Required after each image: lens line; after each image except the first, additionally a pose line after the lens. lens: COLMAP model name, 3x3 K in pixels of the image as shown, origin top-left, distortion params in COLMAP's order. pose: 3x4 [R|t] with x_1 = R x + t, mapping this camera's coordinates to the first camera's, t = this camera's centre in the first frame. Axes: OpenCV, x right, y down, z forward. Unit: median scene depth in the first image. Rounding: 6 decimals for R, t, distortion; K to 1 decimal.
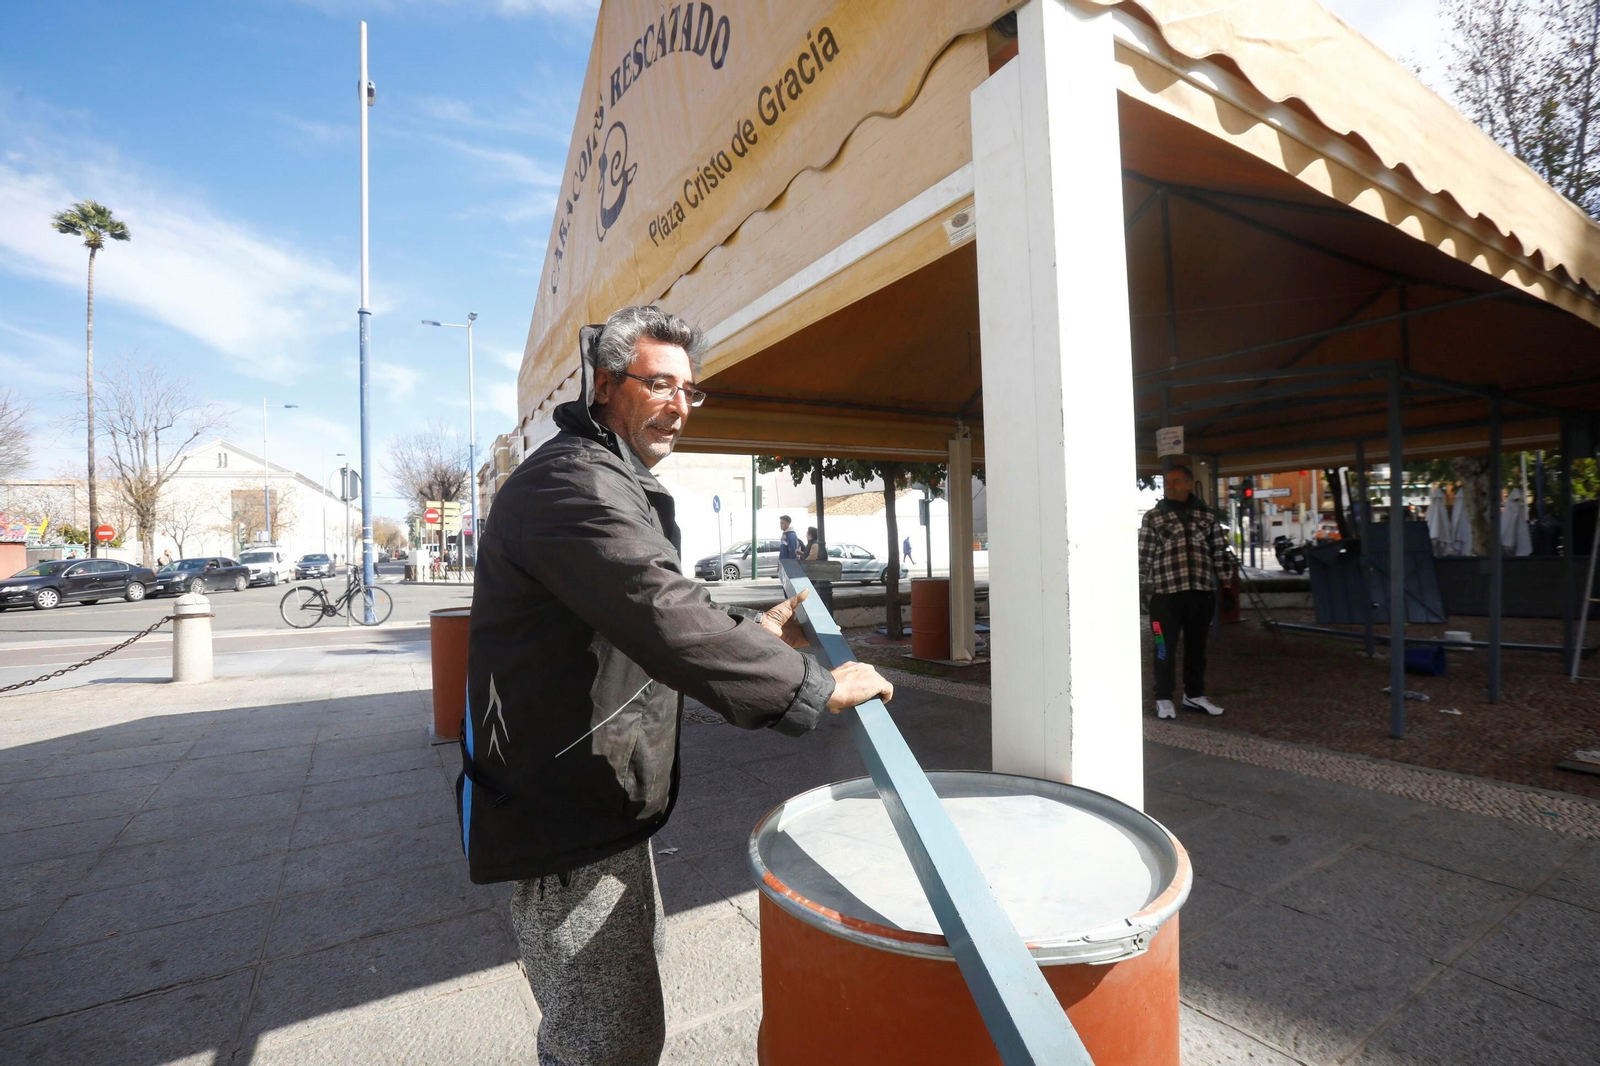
lens RADIAL K [[735.9, 0, 788.0], [0, 735.9, 538.4], [0, 0, 1]] dist [-0.075431, 0.028452]
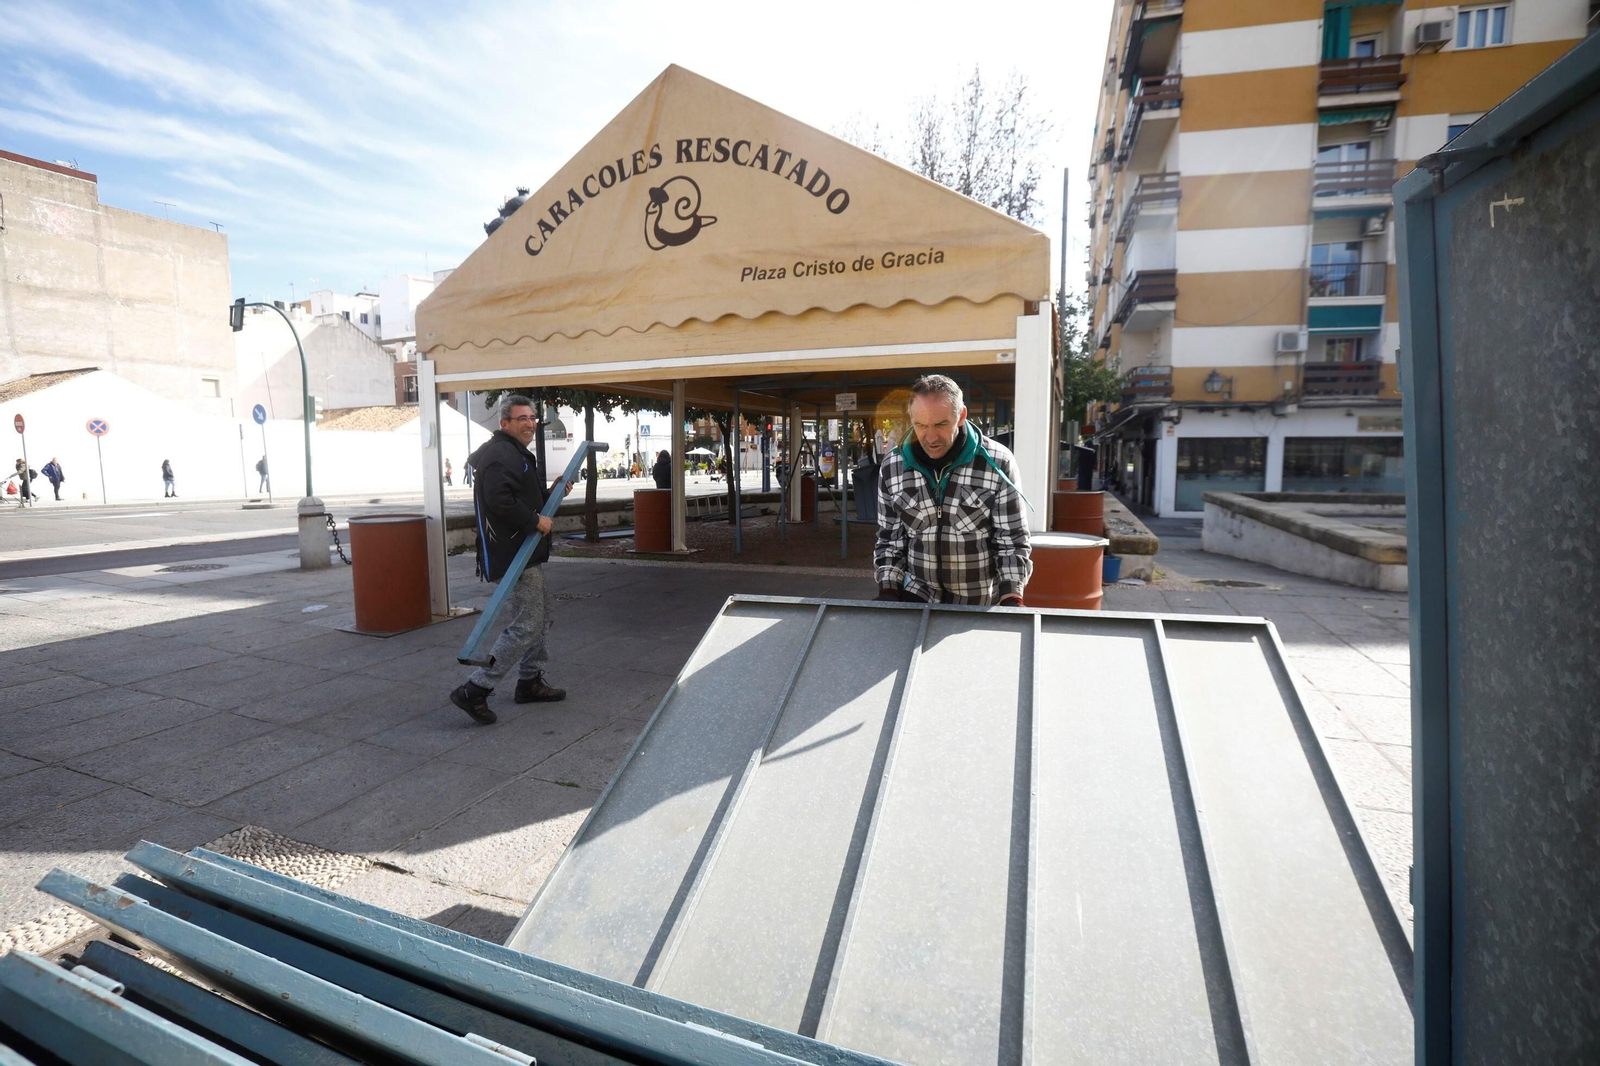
lens RADIAL K [[735.9, 0, 788.0], [0, 735.9, 538.4], [0, 0, 1]] dist [-0.075431, 0.028452]
pose [[0.774565, -0.046552, 0.630779, -0.757241], [-0.021423, 0.994785, 0.099722, 0.009871], [-0.632131, -0.090755, 0.769528, -0.258134]]
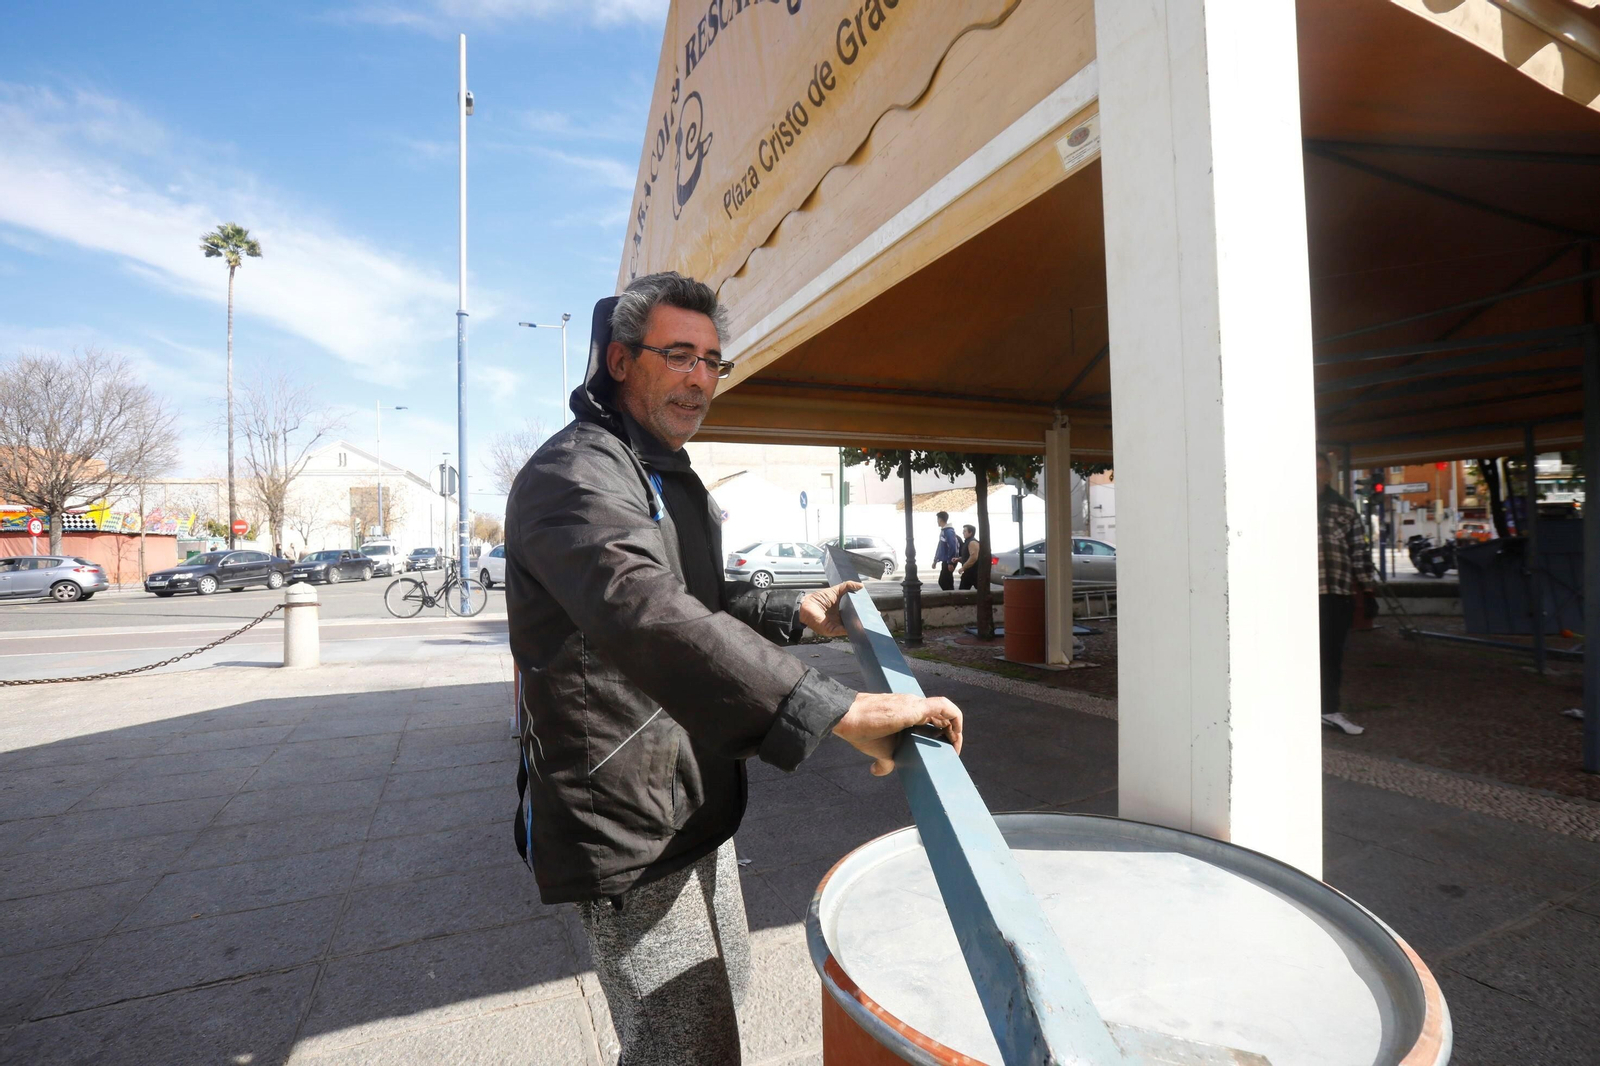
lens RADIAL K [[735.9, 0, 788.0], [0, 735.9, 538.4], [0, 0, 1]] dist [-0.075431, 0.028452]
pose [[0.992932, 0.006044, -0.118527, 0.002943], [-0.005552, 0.999975, 0.004480, 0.003897], [0.118551, -0.003790, 0.992941, 0.050093]]
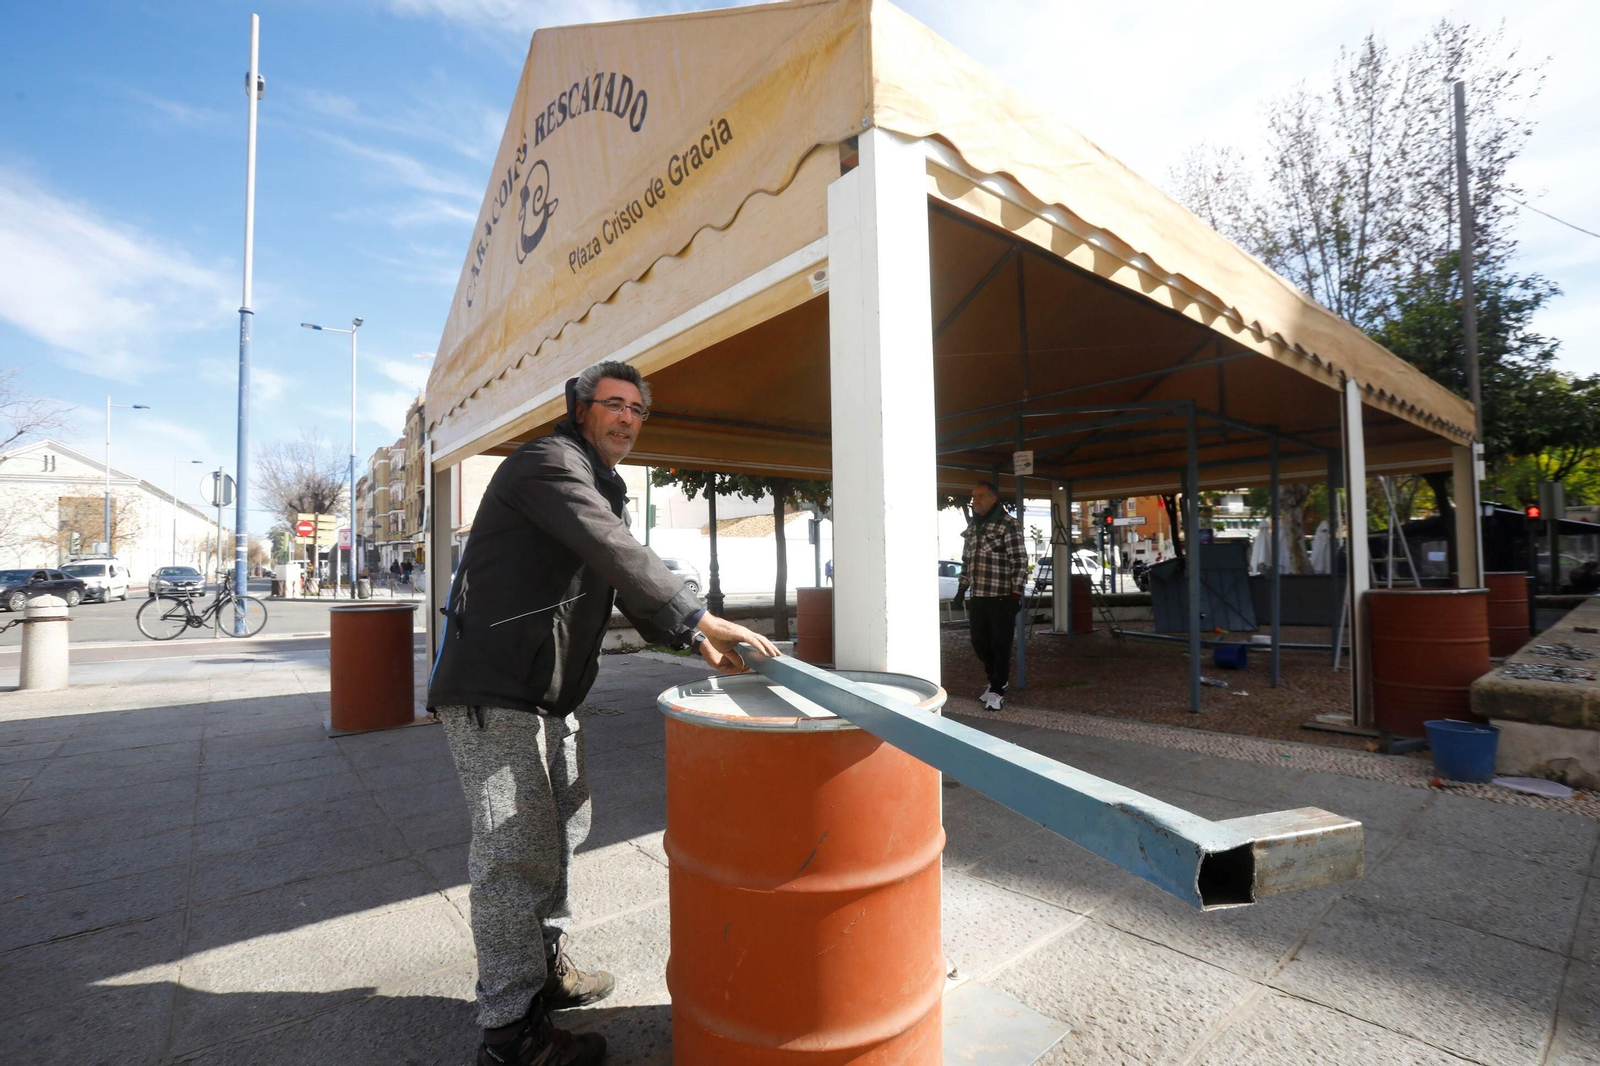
lens RADIAL K [[735.9, 0, 788.0], [0, 735.9, 538.4], [0, 0, 1]] dist [-0.075431, 0.028452]
pose [[0.989347, 0.017405, 0.144530, -0.003669], [-0.012677, 0.999356, -0.033574, 0.033210], [-0.145022, 0.031384, 0.988931, -0.108803]]
